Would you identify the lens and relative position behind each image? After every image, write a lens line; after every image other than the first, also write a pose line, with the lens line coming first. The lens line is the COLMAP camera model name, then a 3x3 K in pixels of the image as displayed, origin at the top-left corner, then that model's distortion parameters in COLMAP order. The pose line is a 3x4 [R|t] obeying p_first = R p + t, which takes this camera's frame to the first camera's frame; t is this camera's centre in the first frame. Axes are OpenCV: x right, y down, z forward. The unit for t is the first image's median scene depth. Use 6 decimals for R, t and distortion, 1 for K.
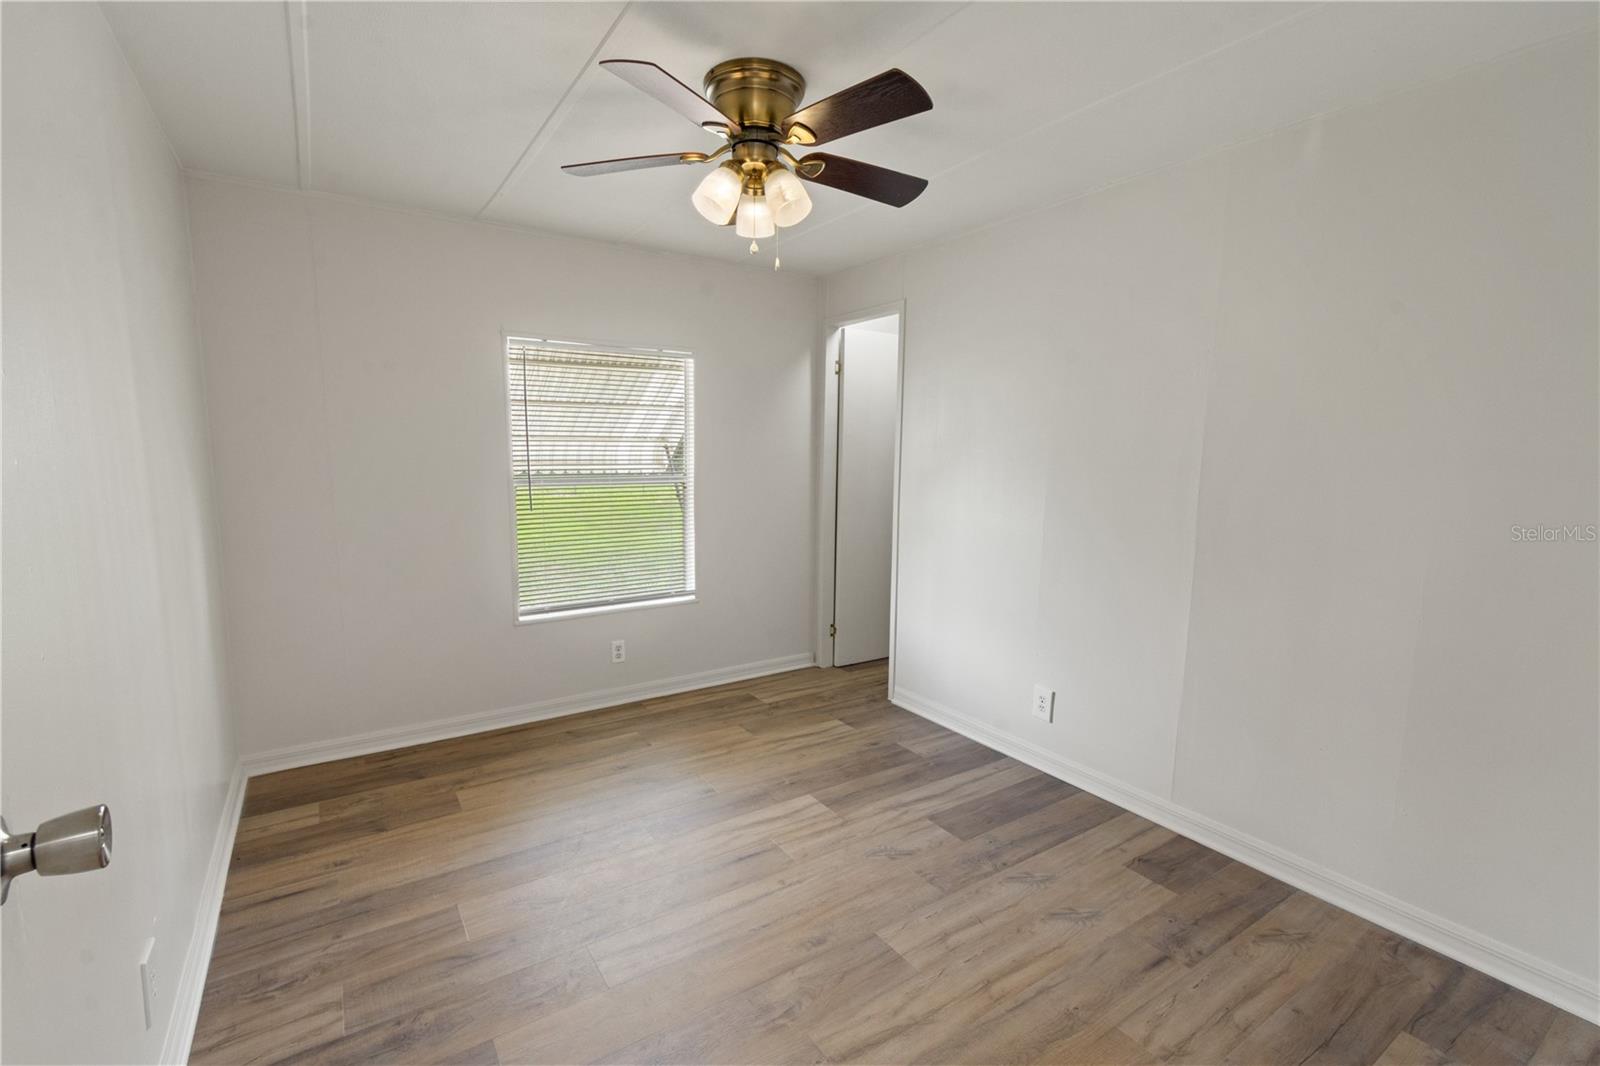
lens RADIAL K [[716.3, 0, 785.7], [0, 716.3, 545.5], [0, 0, 1]] dist [0.004177, -0.000510]
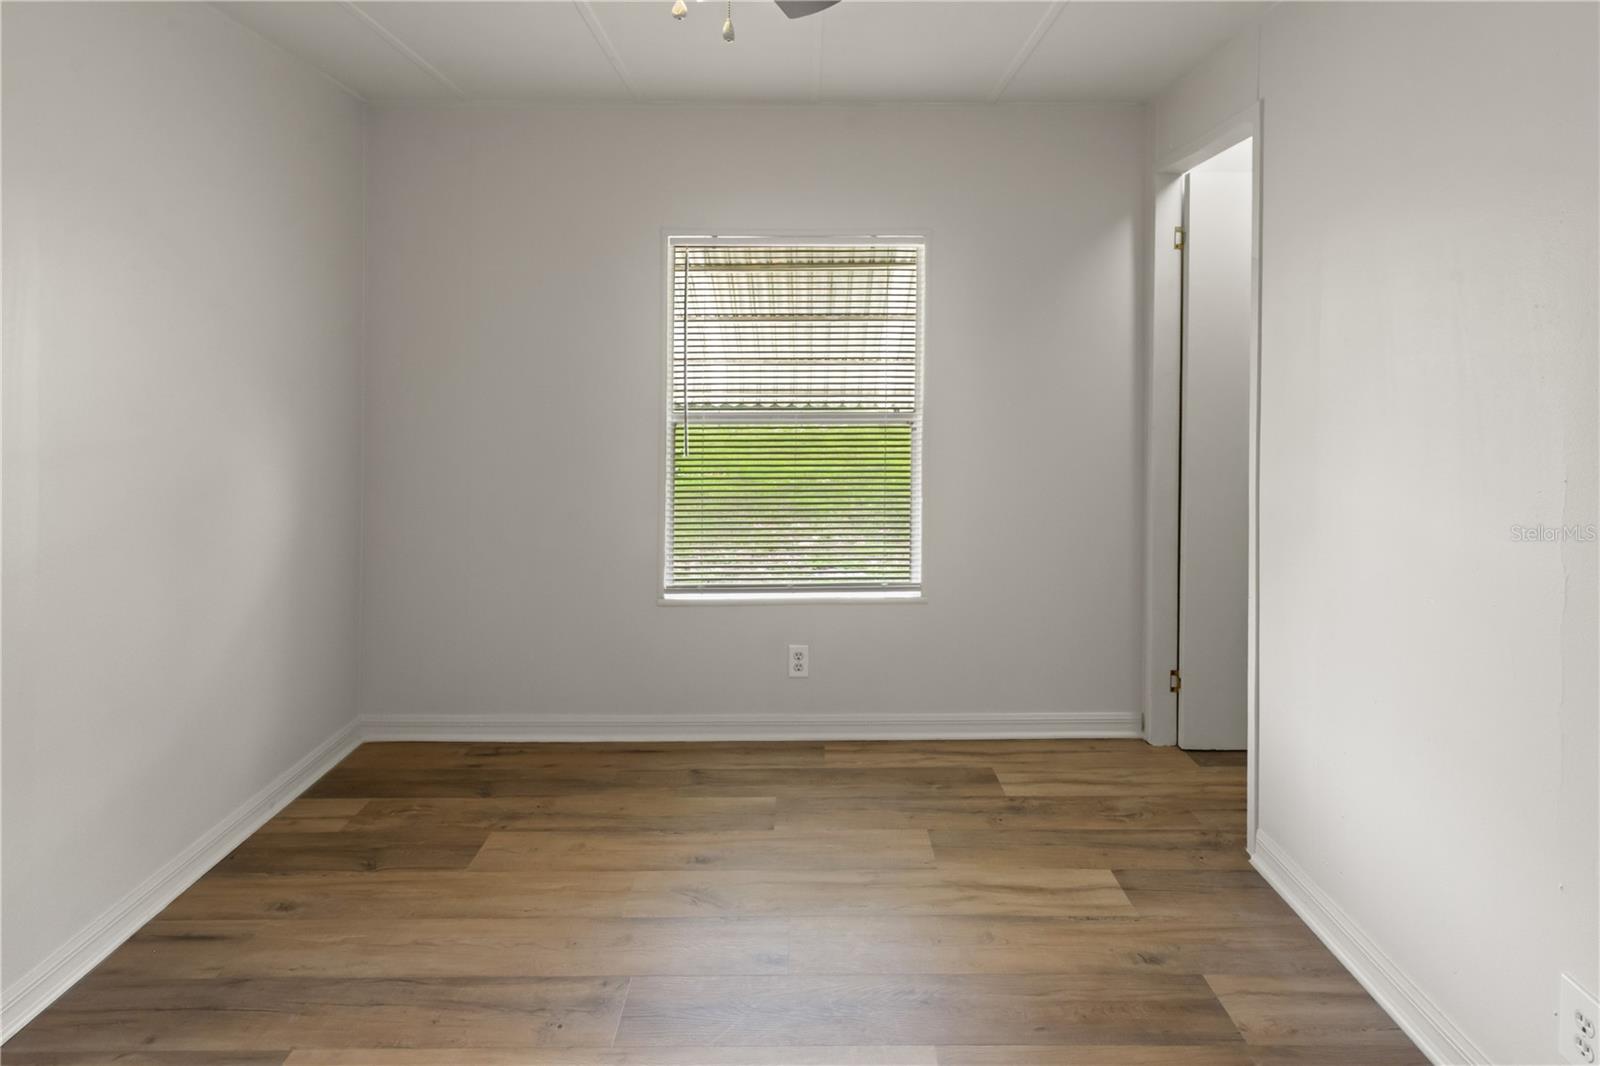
lens RADIAL K [[805.6, 0, 800.9], [0, 805.6, 376.1], [0, 0, 1]] dist [-0.000447, 0.001549]
pose [[0.837187, -0.009027, -0.546842, 0.209383], [-0.064334, 0.991297, -0.114856, -0.039105], [0.543119, 0.131337, 0.829320, 0.323421]]
